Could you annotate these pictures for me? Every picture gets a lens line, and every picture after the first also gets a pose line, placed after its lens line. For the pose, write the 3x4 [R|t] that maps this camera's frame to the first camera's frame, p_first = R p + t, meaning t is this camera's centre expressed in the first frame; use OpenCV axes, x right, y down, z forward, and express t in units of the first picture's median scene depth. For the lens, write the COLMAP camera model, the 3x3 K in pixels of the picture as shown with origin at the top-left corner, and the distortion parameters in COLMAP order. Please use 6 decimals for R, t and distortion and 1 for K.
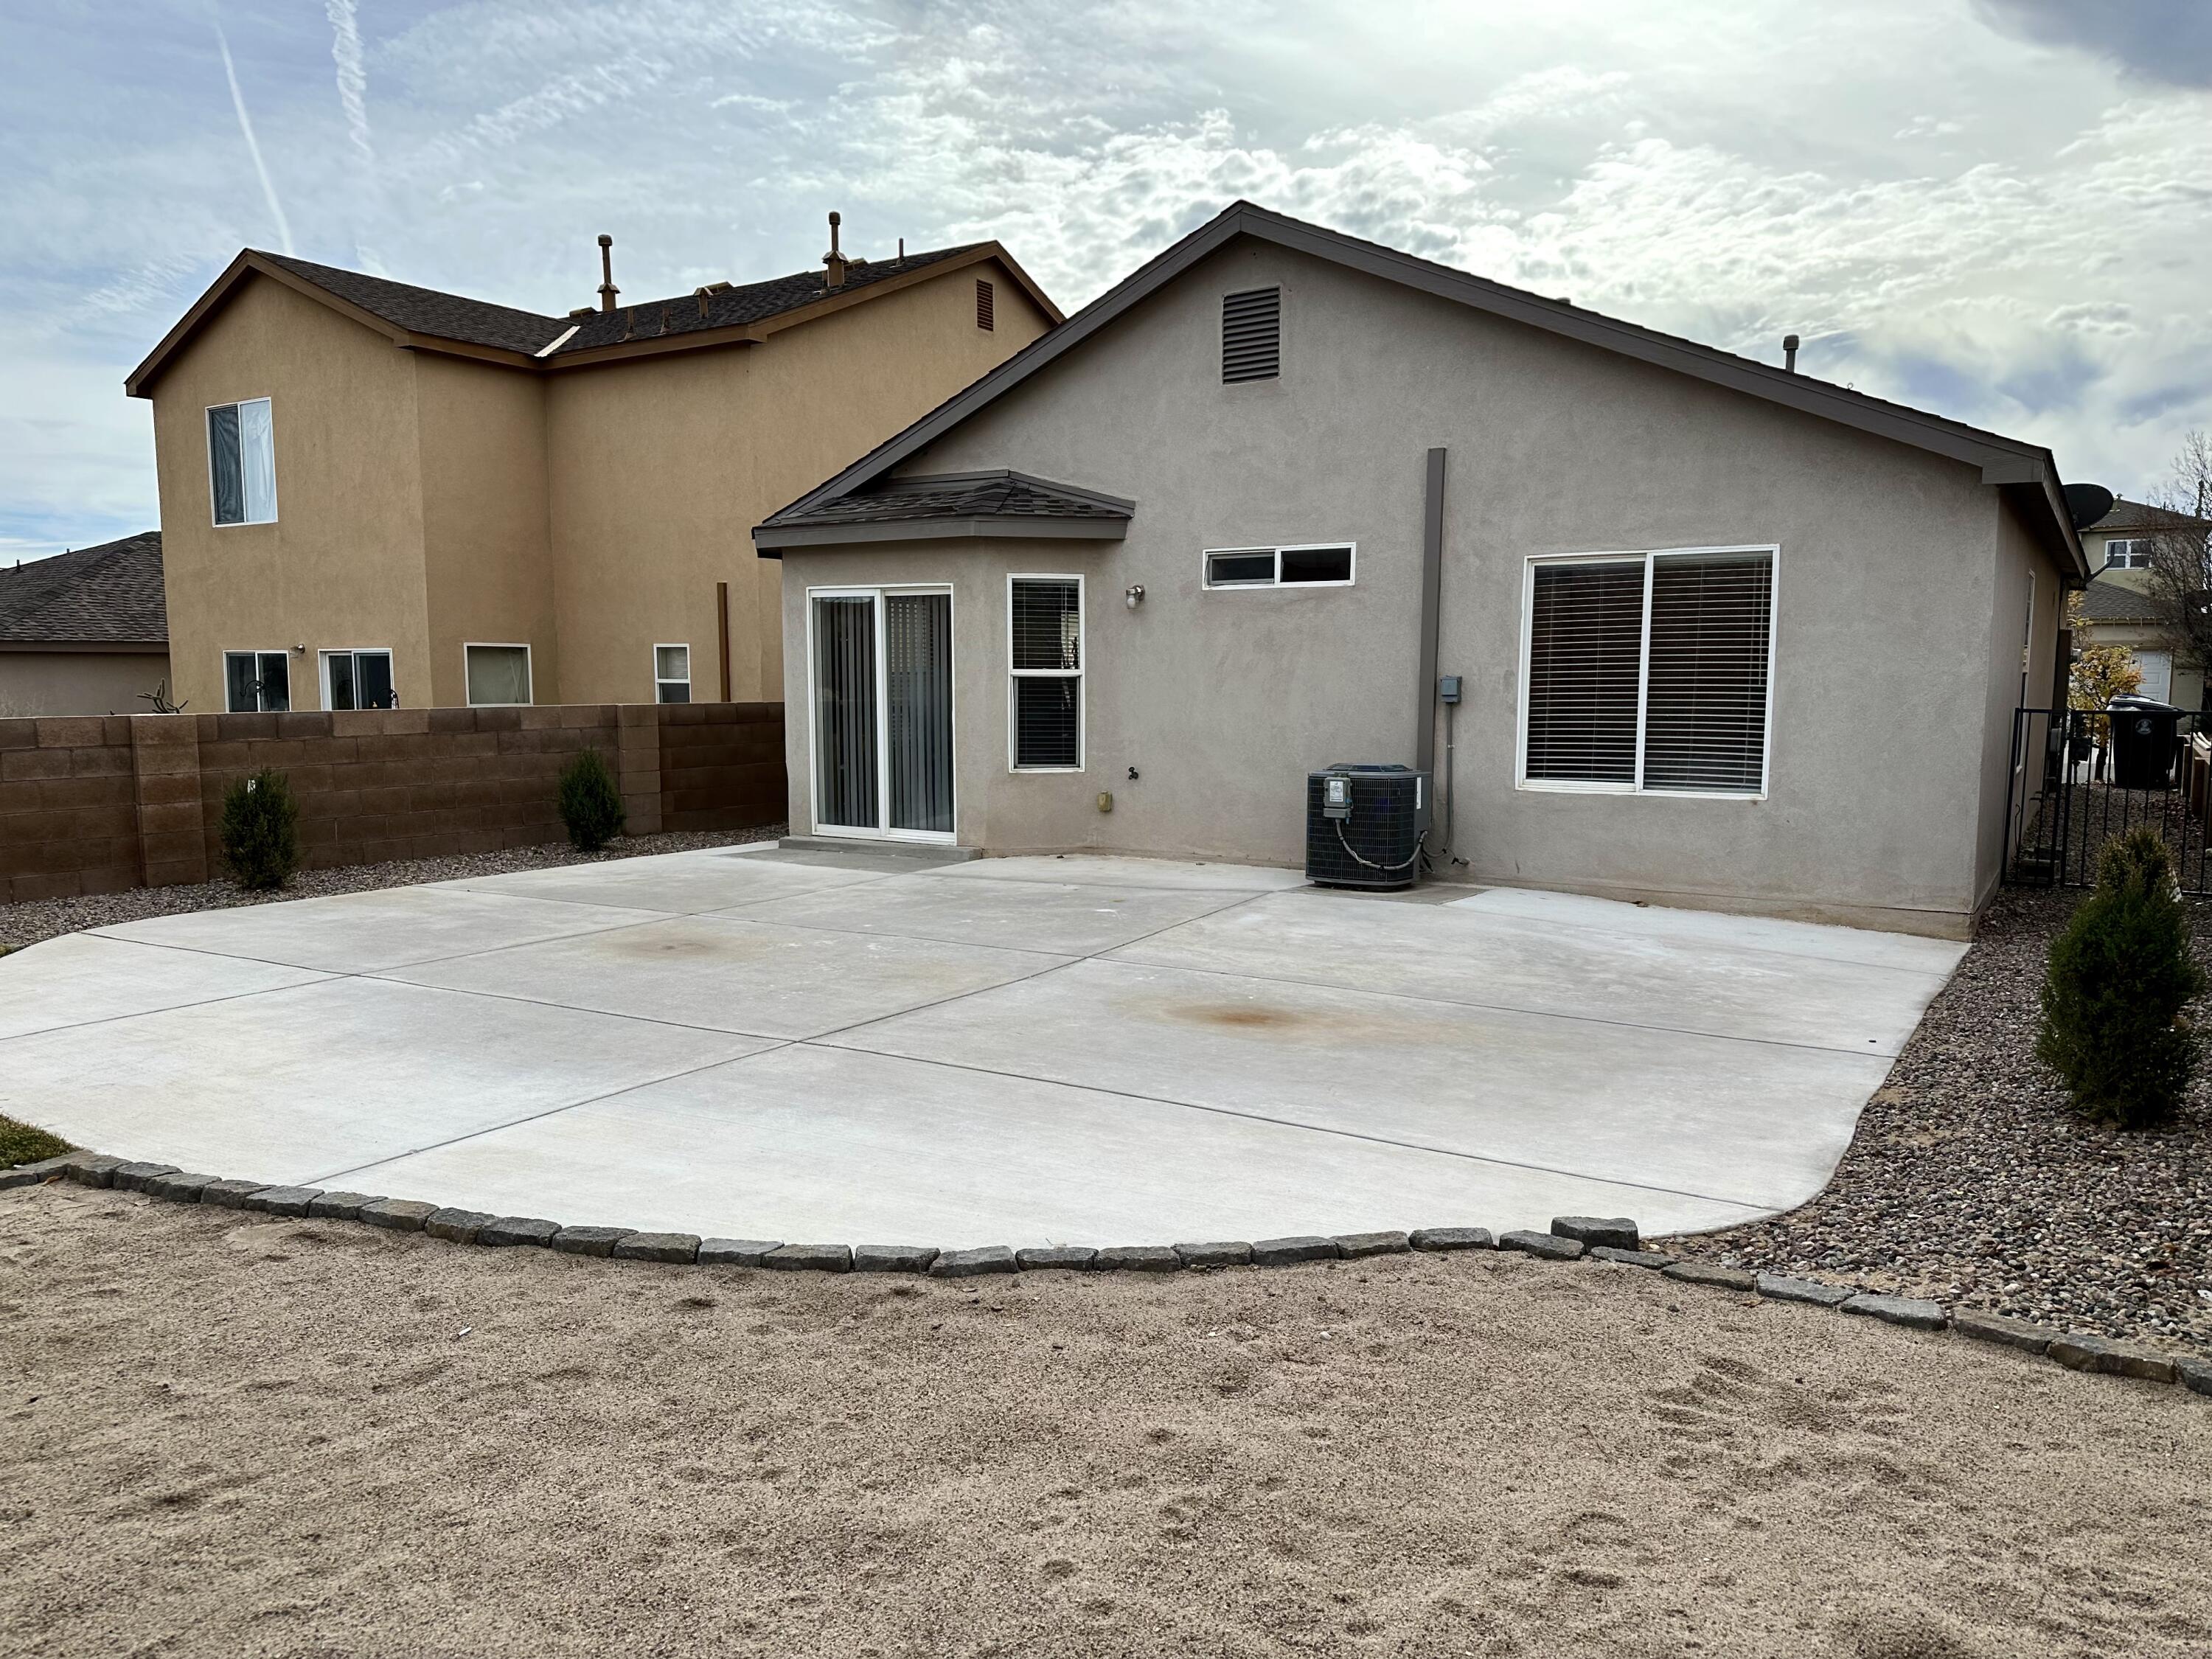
lens RADIAL K [[1556.8, 0, 1060.2], [0, 1556.8, 860.9], [0, 0, 1]] dist [0.075626, -0.087809]
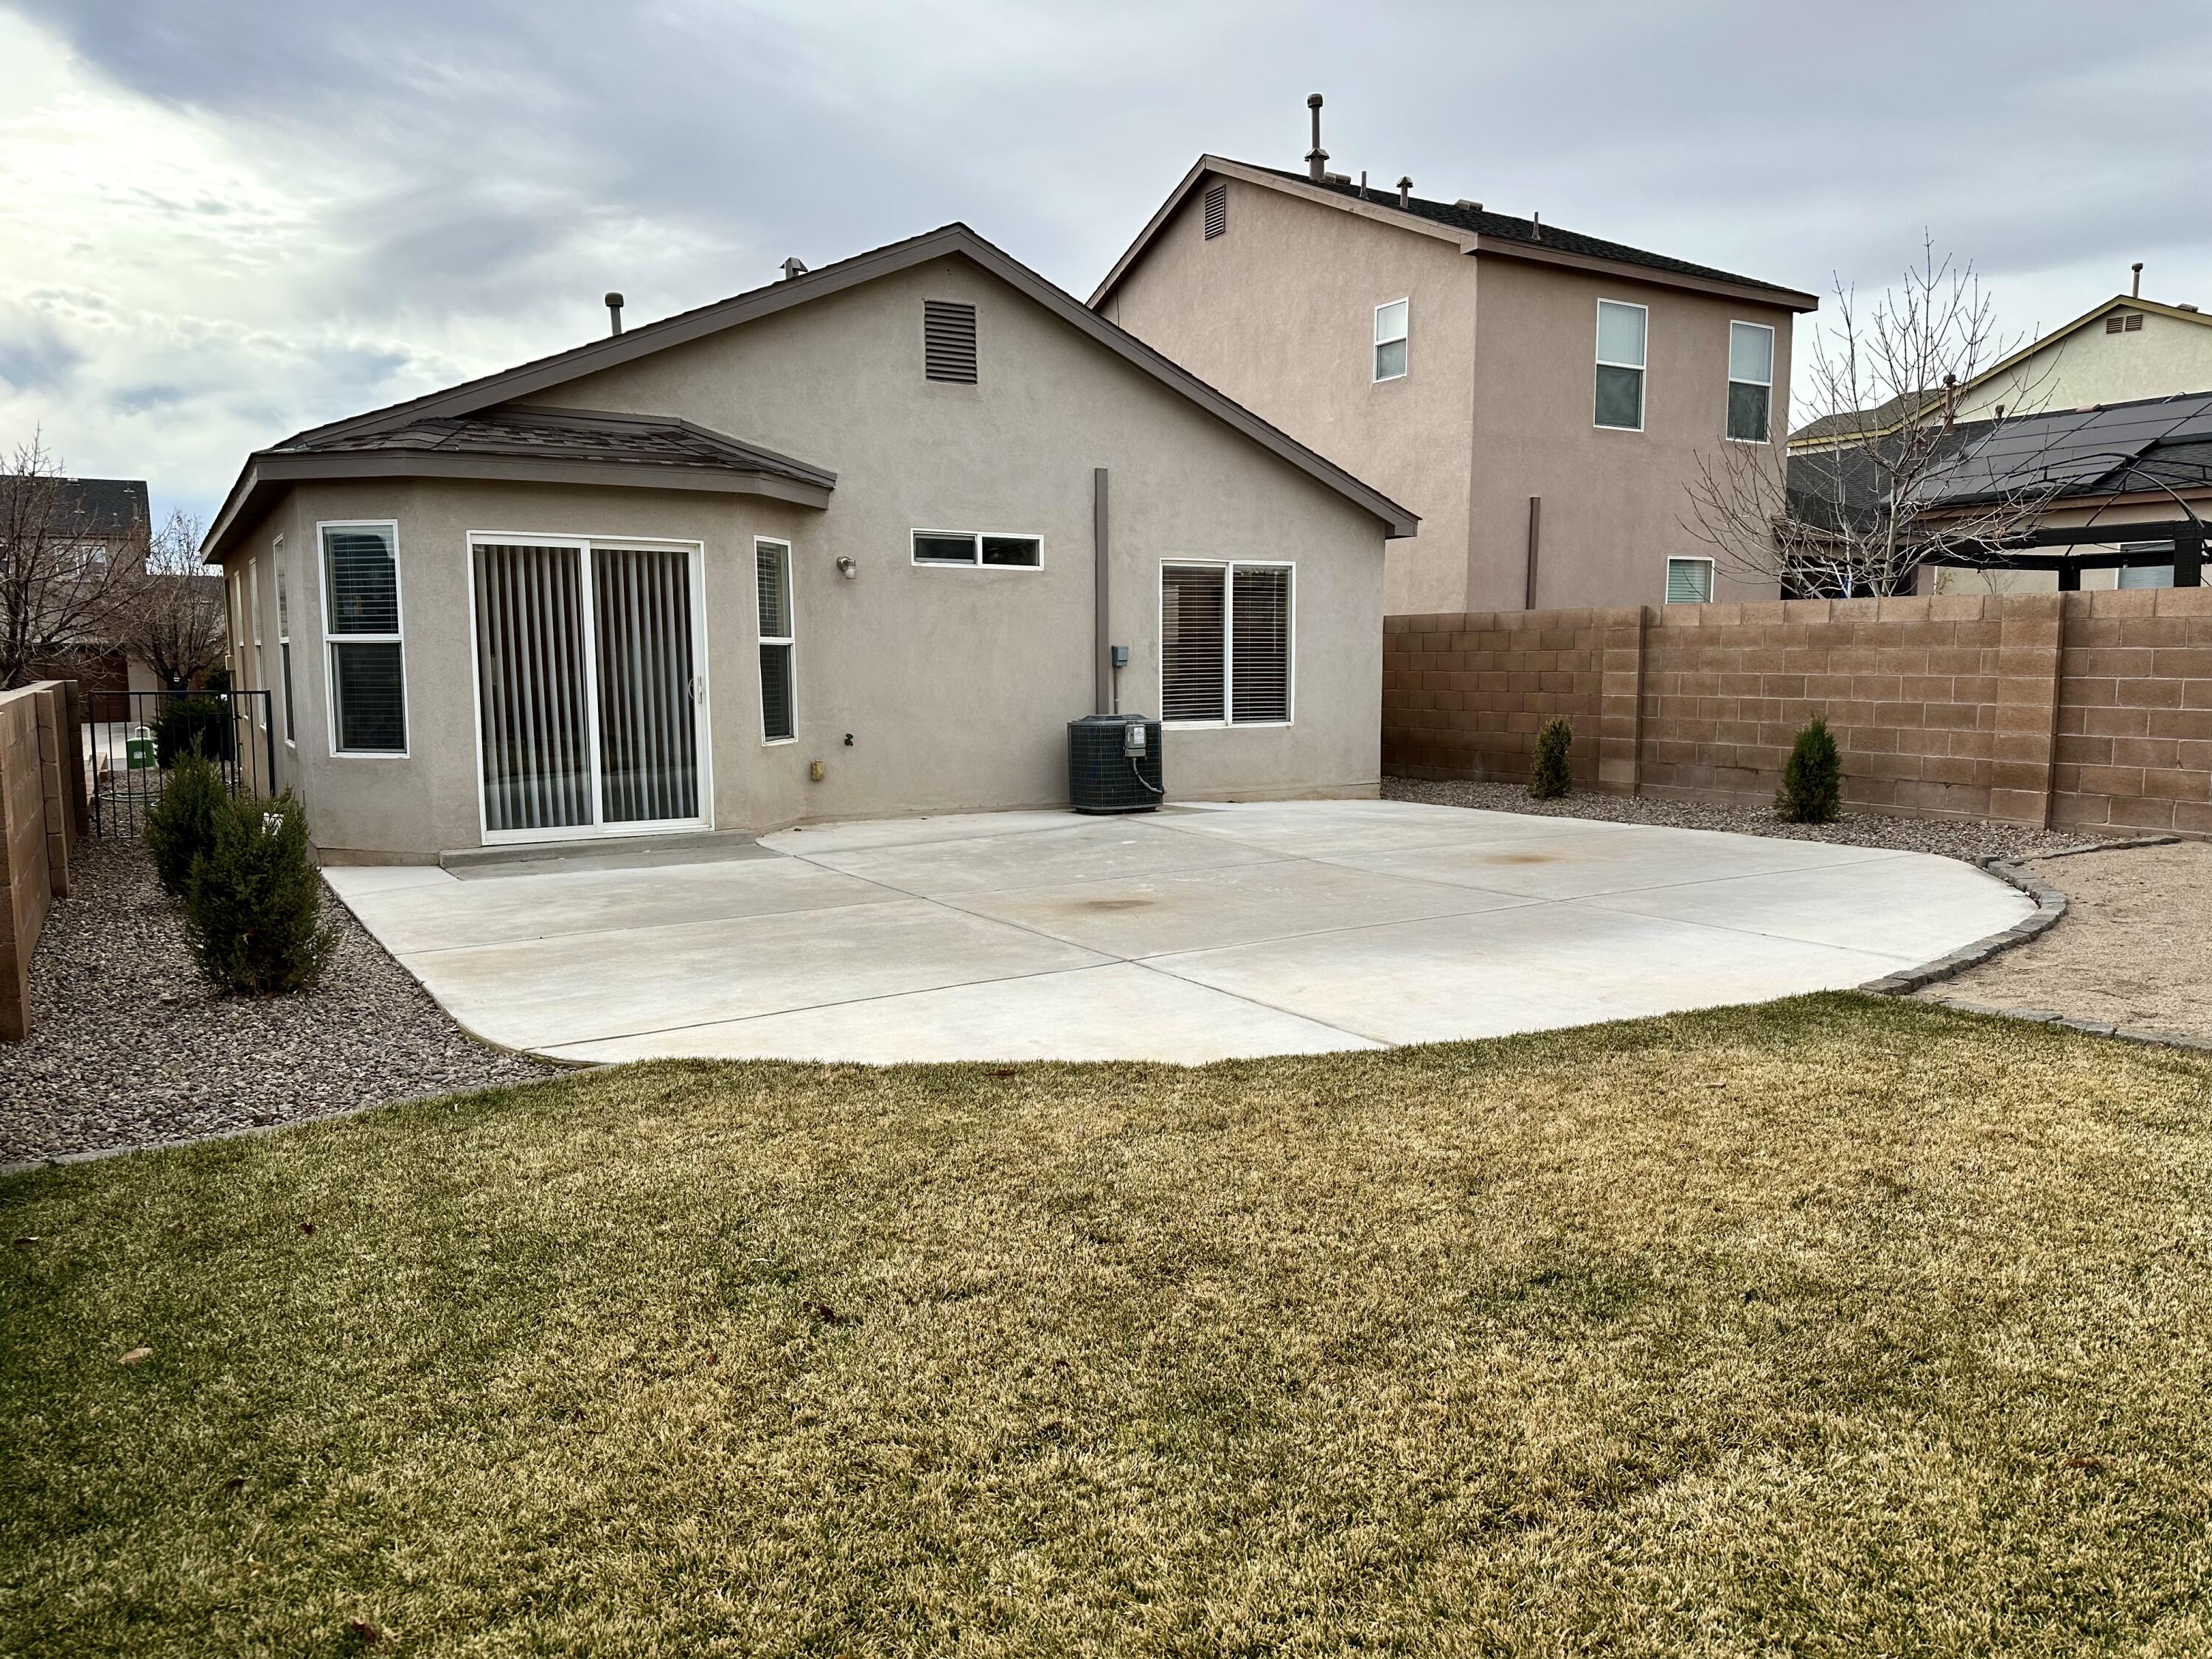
lens RADIAL K [[1556.8, 0, 1110.2], [0, 1556.8, 850.3], [0, 0, 1]] dist [0.075626, -0.087809]
pose [[0.392934, -0.116105, 0.912207, -0.896060], [0.112965, 0.990578, 0.077420, -0.047547], [-0.912601, 0.072627, 0.402348, 0.467057]]
